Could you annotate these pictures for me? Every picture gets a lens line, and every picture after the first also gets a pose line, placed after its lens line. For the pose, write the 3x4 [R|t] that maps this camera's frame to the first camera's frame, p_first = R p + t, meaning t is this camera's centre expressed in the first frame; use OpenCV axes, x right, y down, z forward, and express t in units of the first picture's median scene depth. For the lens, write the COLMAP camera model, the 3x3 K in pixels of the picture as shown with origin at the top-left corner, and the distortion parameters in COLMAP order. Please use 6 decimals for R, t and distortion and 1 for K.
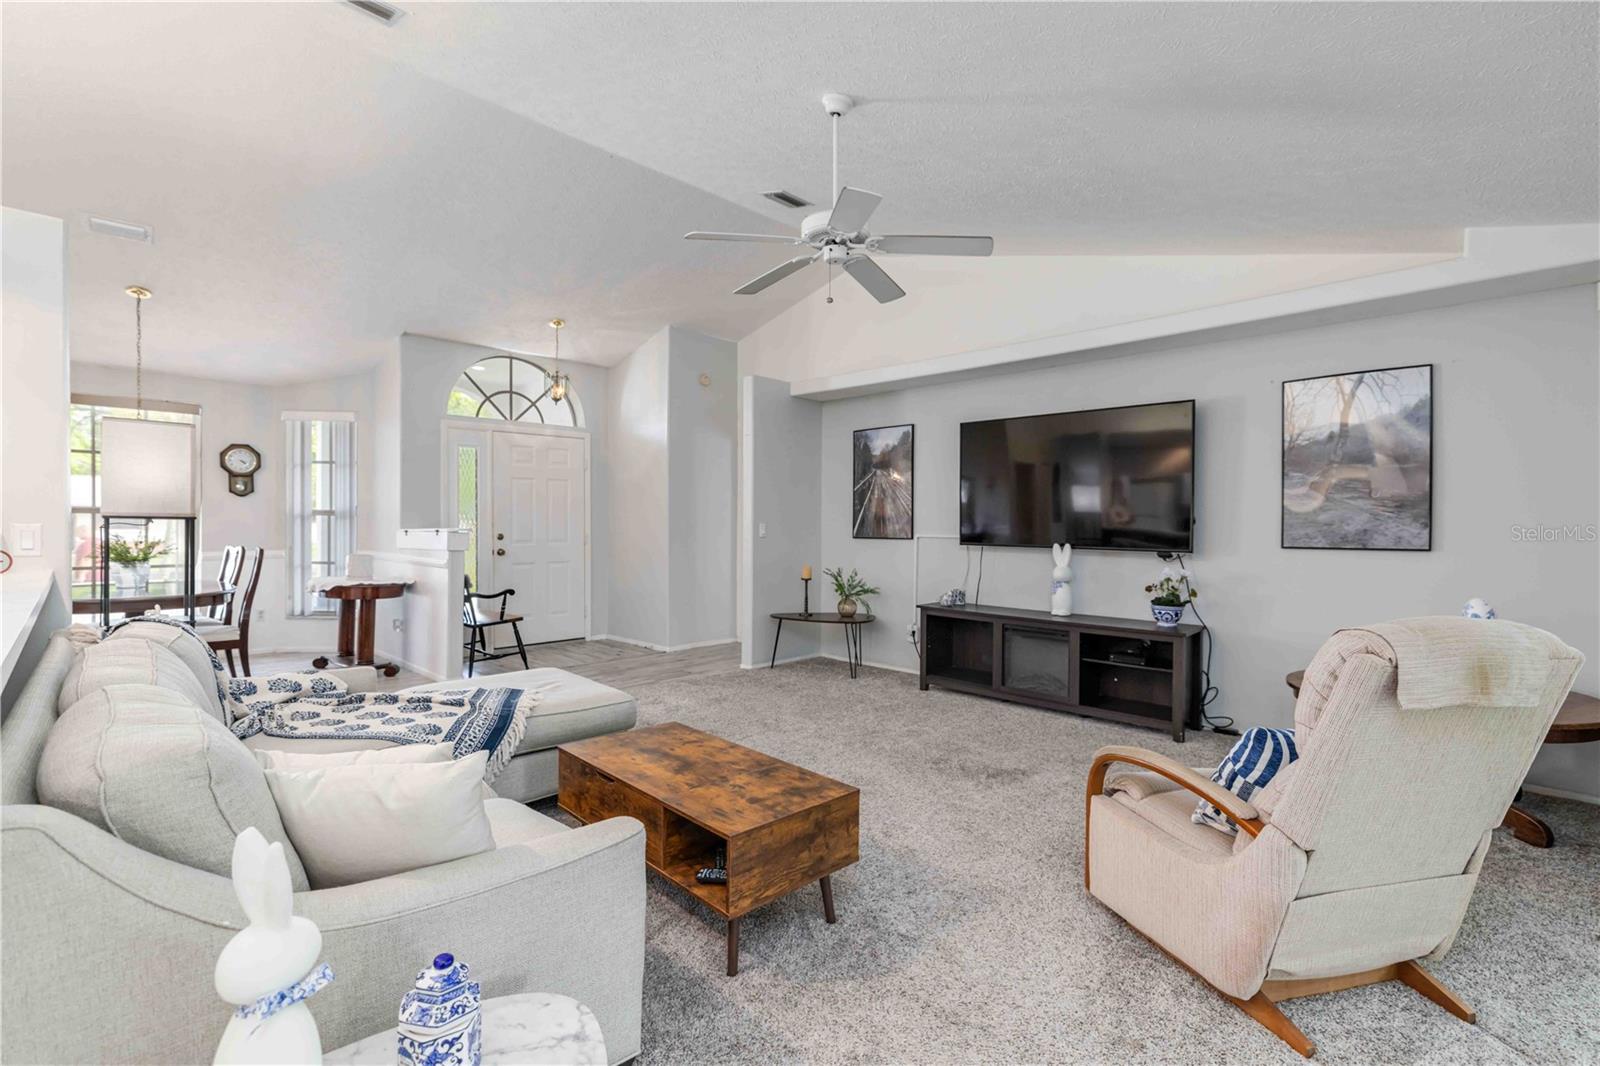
lens RADIAL K [[697.1, 0, 801.3], [0, 697.1, 530.8], [0, 0, 1]] dist [-0.000691, 0.001569]
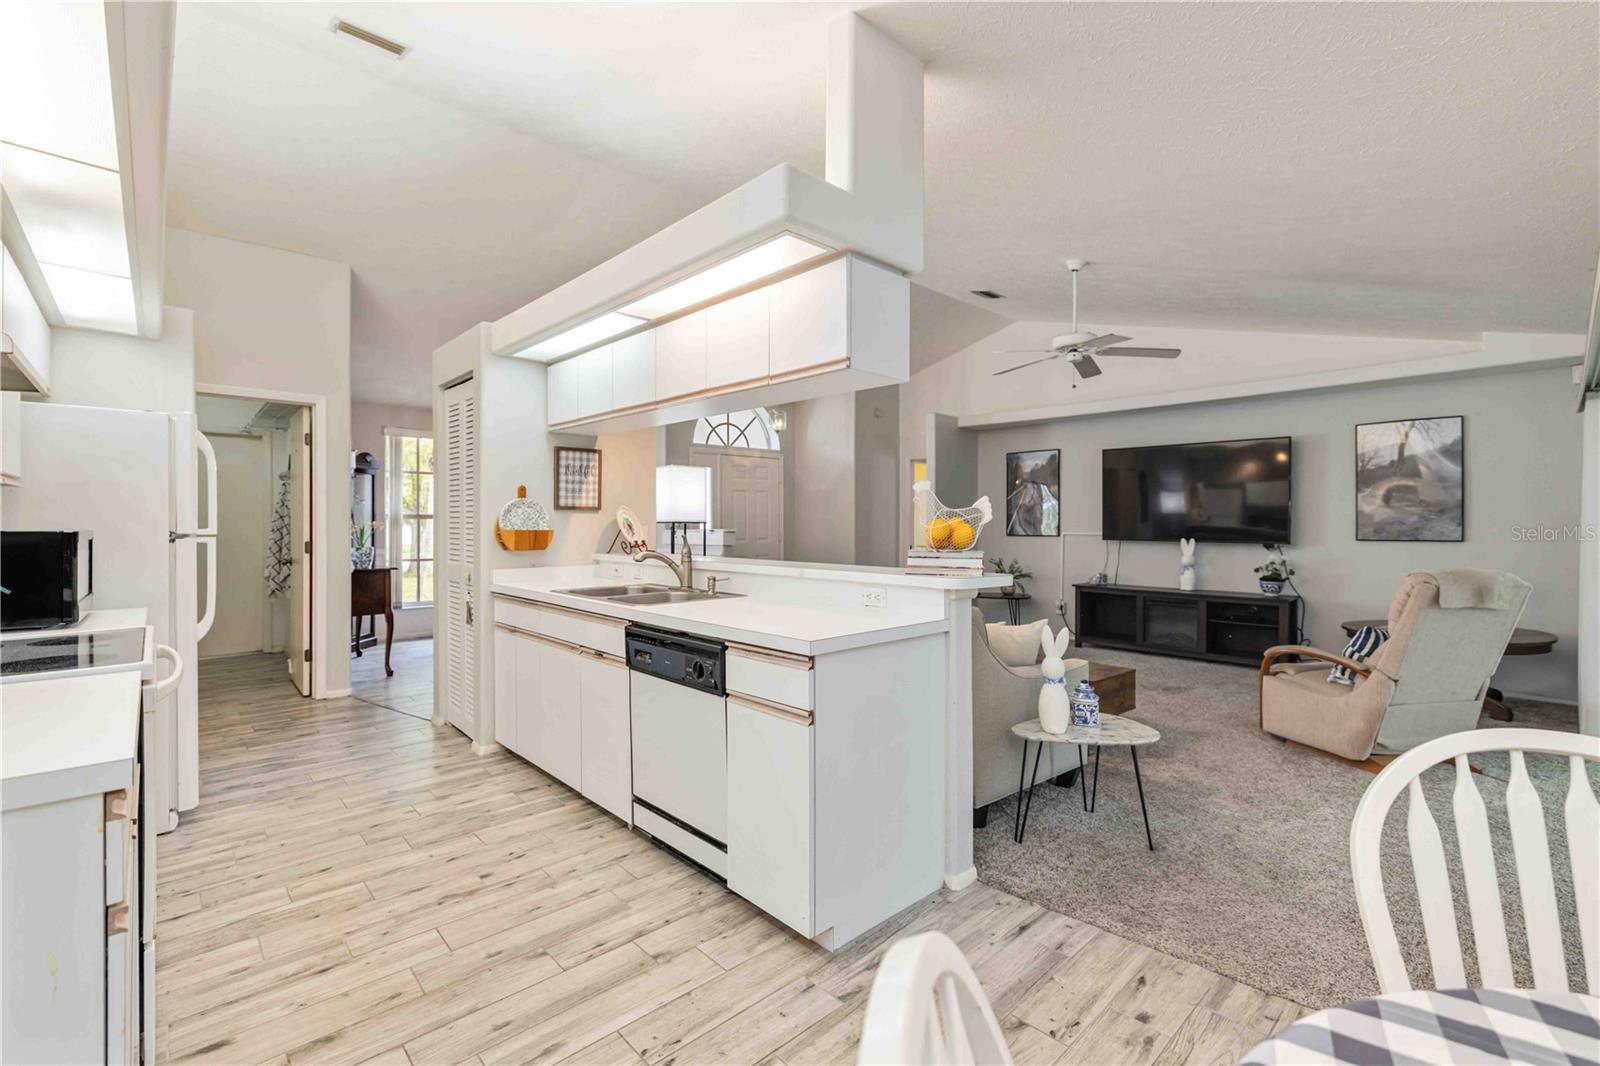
lens RADIAL K [[697.1, 0, 795.7], [0, 697.1, 527.2], [0, 0, 1]] dist [-0.000691, 0.001569]
pose [[0.999179, -0.004830, -0.040235, -0.381013], [0.004558, 0.999966, -0.006851, 0.002304], [0.040267, 0.006662, 0.999167, -0.451020]]
